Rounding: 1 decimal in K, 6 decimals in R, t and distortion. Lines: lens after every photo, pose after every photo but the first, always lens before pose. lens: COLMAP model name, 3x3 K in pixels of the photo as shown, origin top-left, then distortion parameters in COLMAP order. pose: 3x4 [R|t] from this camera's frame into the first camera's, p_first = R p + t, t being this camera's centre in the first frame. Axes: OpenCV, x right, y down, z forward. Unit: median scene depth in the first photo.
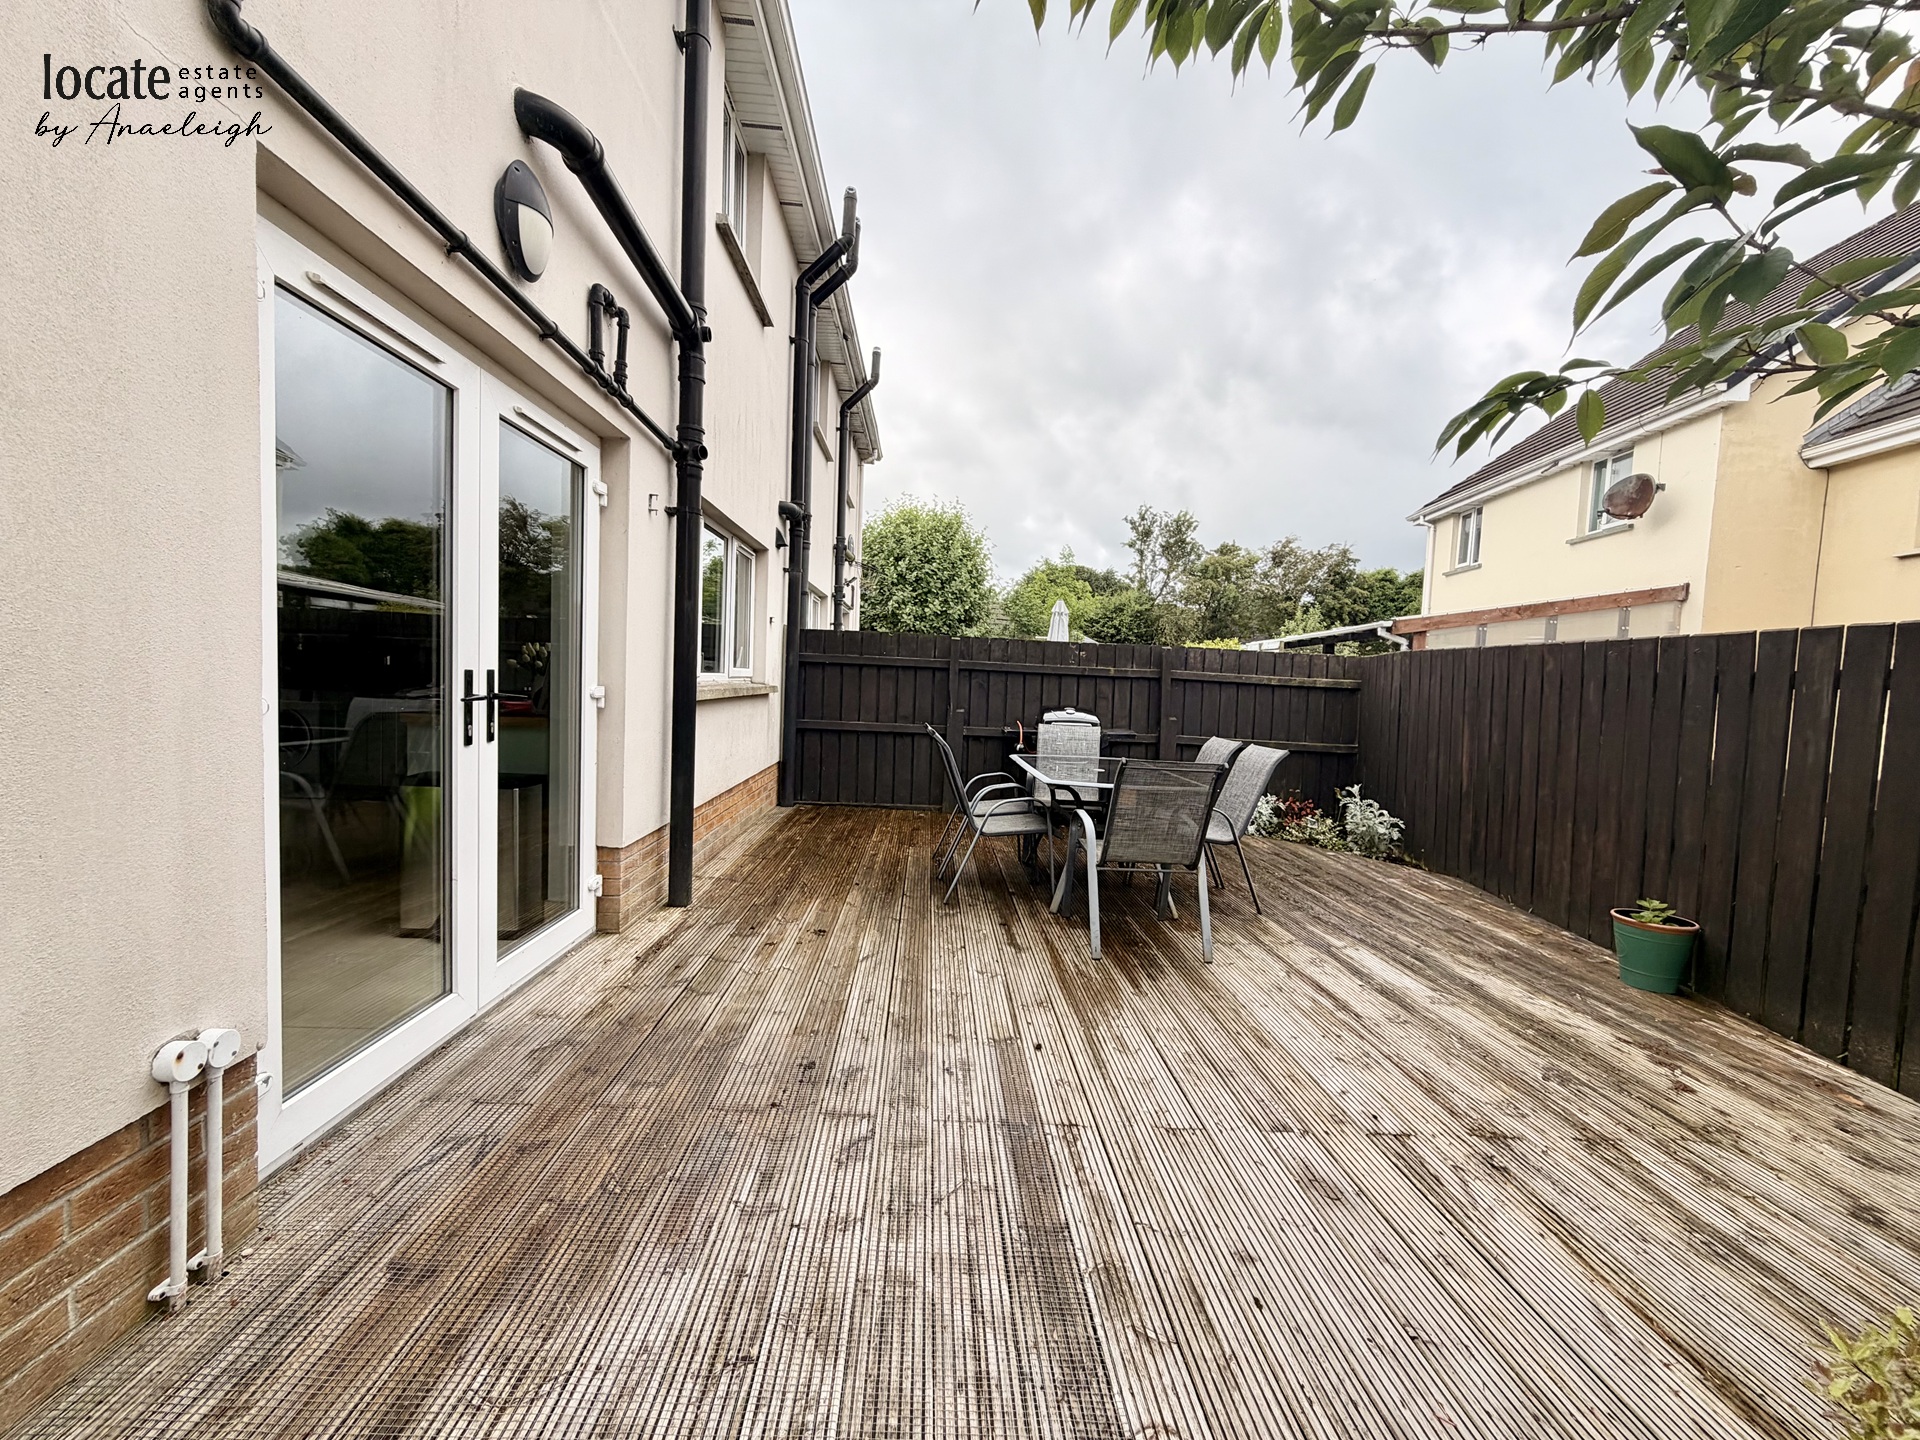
lens RADIAL K [[765.3, 0, 952.4], [0, 765.3, 725.5], [0, 0, 1]] dist [-0.003808, 0.000563]
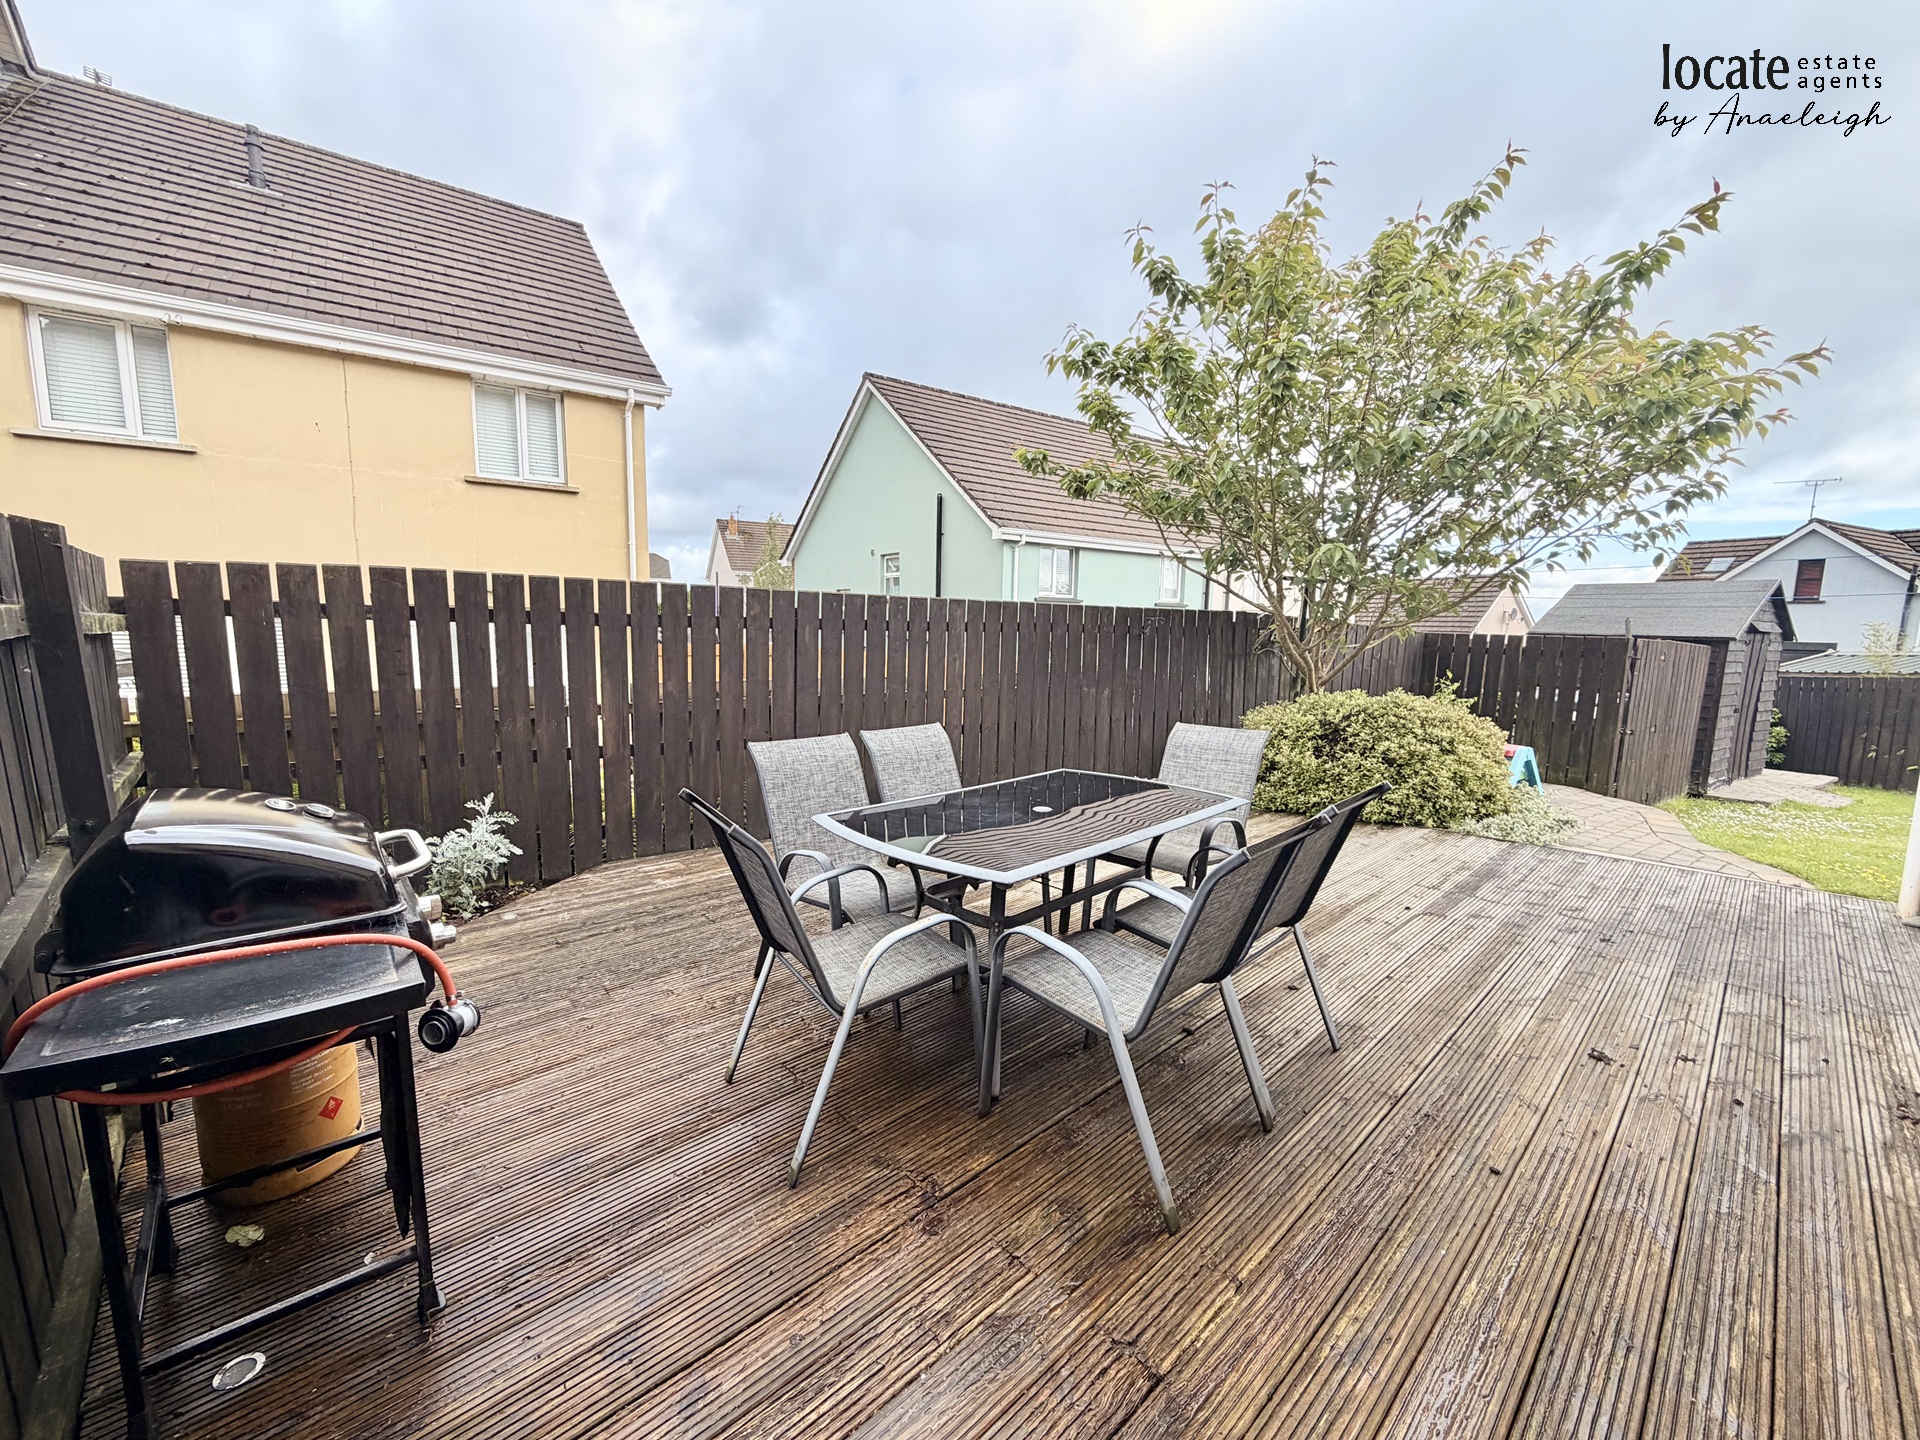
lens RADIAL K [[765.3, 0, 952.4], [0, 765.3, 725.5], [0, 0, 1]] dist [-0.003808, 0.000563]
pose [[-0.649253, -0.164355, 0.742602, -0.395856], [-0.010991, 0.978298, 0.206910, -0.248304], [-0.760493, 0.126175, -0.636969, 2.853788]]
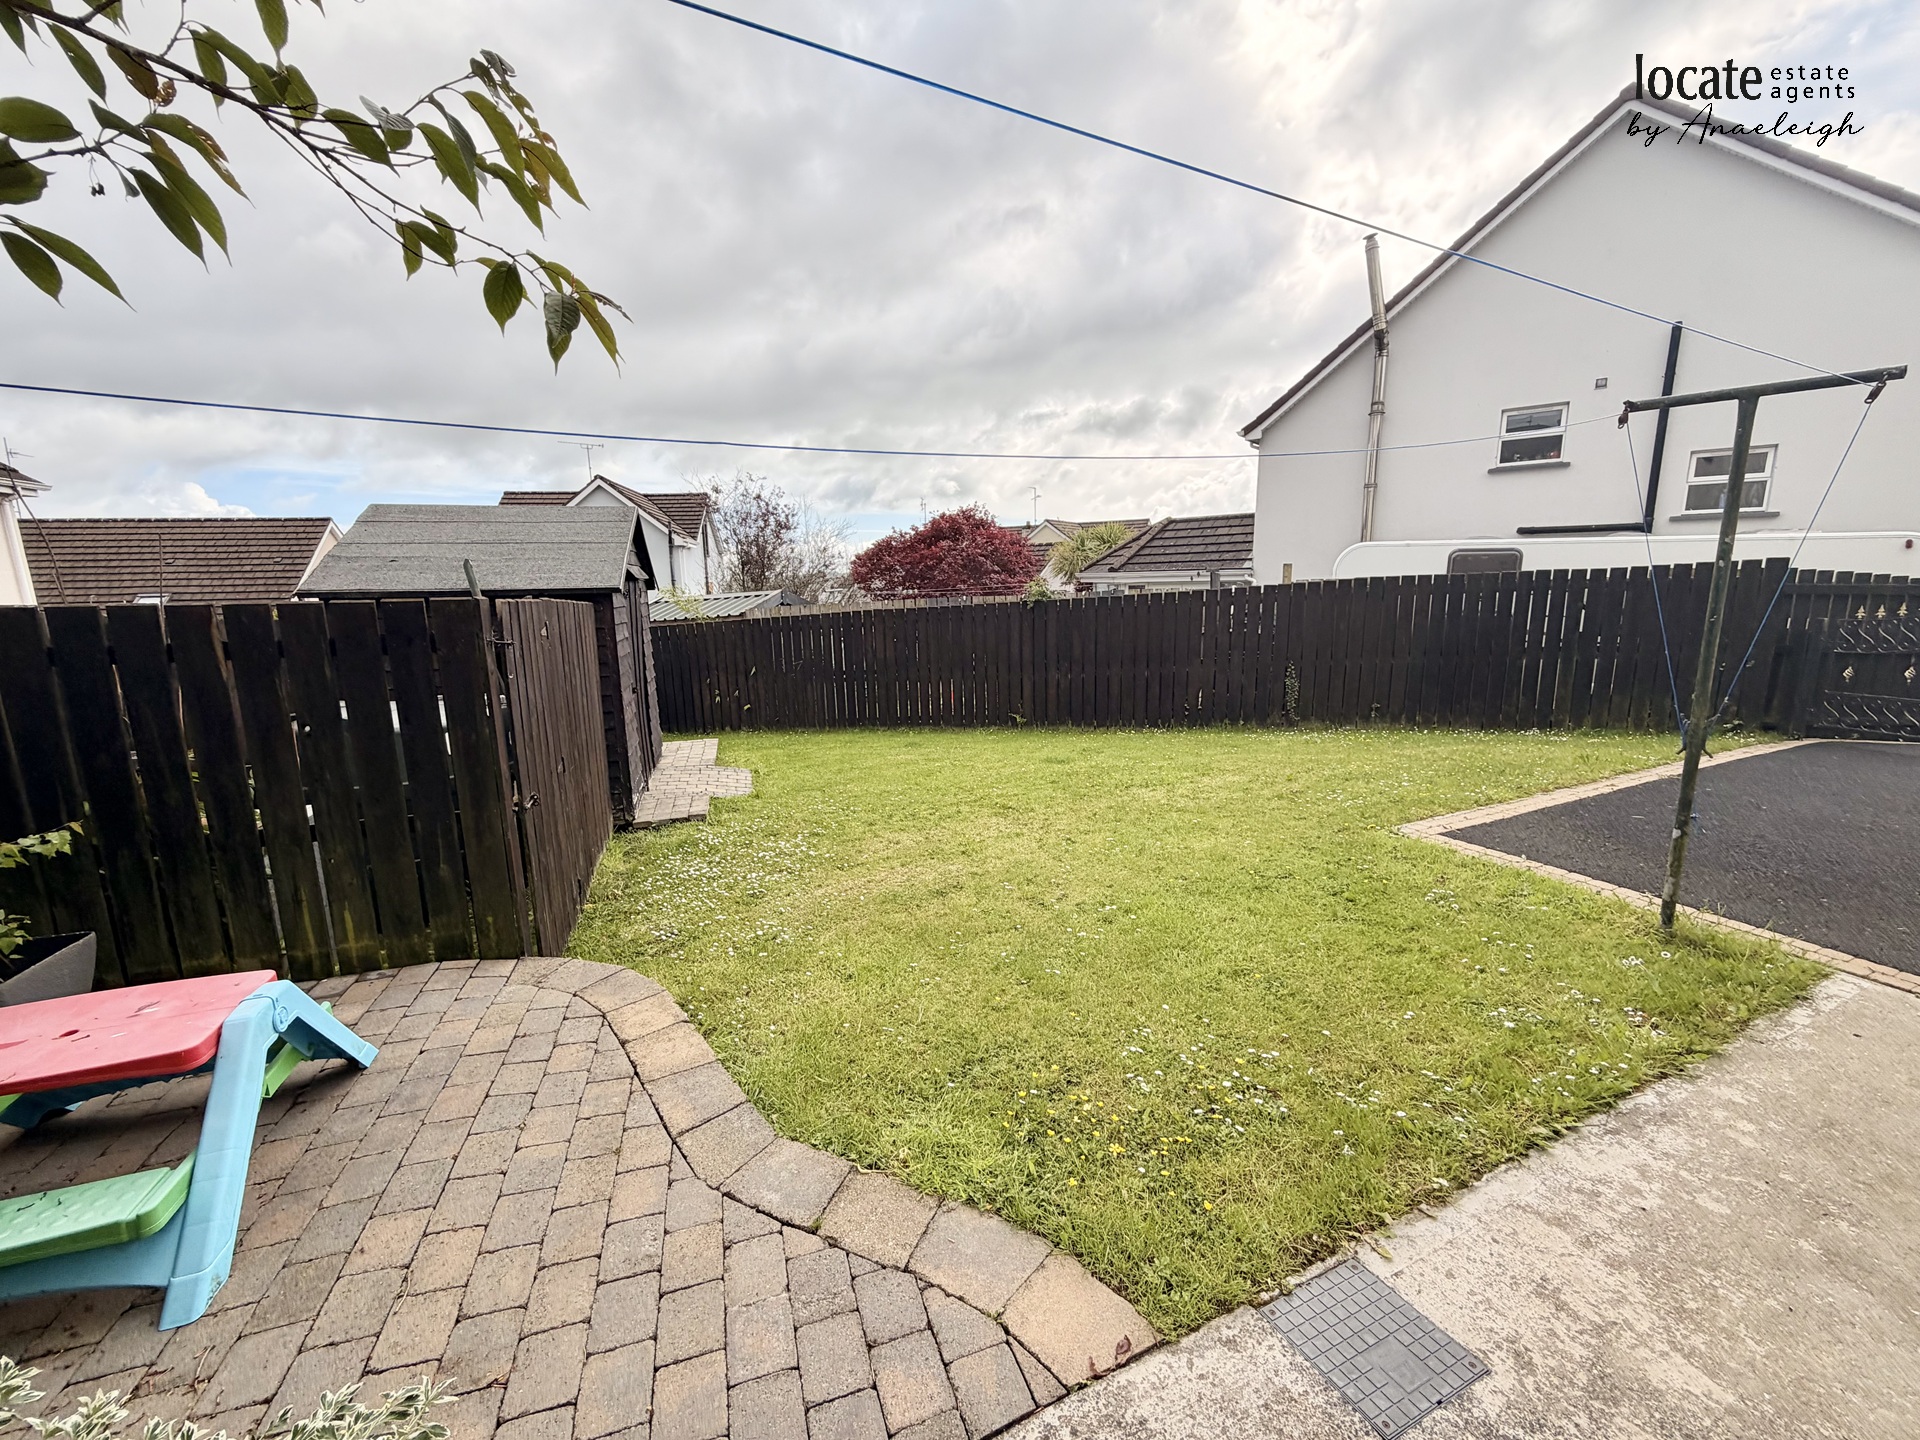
lens RADIAL K [[765.3, 0, 952.4], [0, 765.3, 725.5], [0, 0, 1]] dist [-0.003808, 0.000563]
pose [[-0.916193, 0.041519, -0.398581, -0.274303], [-0.049772, 0.975128, 0.215984, -0.196272], [0.397635, 0.217721, -0.891338, 1.988167]]
